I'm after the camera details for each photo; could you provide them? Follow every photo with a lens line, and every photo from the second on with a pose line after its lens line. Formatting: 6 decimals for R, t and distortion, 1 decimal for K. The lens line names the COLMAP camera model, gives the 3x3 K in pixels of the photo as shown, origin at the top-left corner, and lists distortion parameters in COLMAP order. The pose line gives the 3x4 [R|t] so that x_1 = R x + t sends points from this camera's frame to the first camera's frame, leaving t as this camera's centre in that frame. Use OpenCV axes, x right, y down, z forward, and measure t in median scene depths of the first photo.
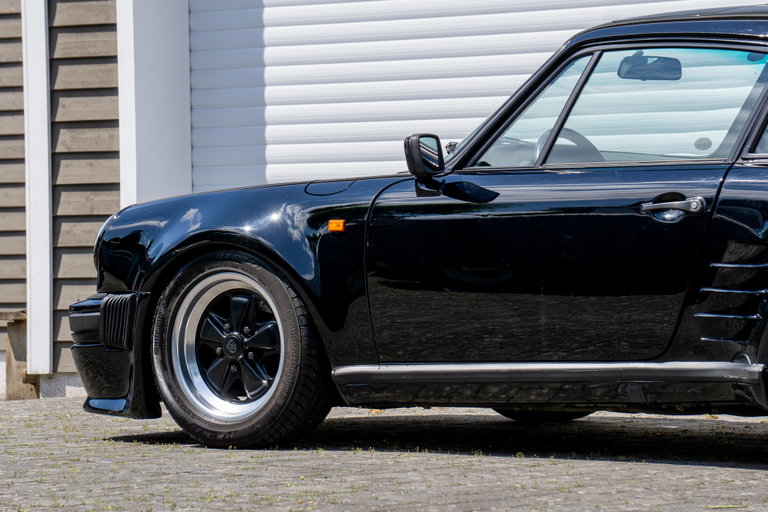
lens RADIAL K [[3541.4, 0, 366.1], [0, 3541.4, 250.0], [0, 0, 1]] dist [1.443879, 0.000000]
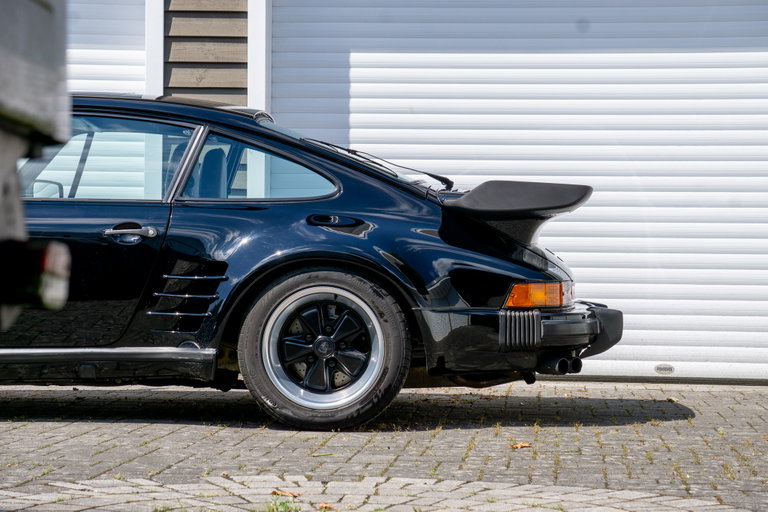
lens RADIAL K [[1949.1, 0, 388.0], [0, 1949.1, 258.3], [0, 0, 1]] dist [0.632623, 0.000000]
pose [[0.829862, 0.032128, 0.557043, -0.249244], [-0.024327, 0.999475, -0.021405, 0.011229], [-0.557438, 0.004212, 0.830208, 0.328270]]
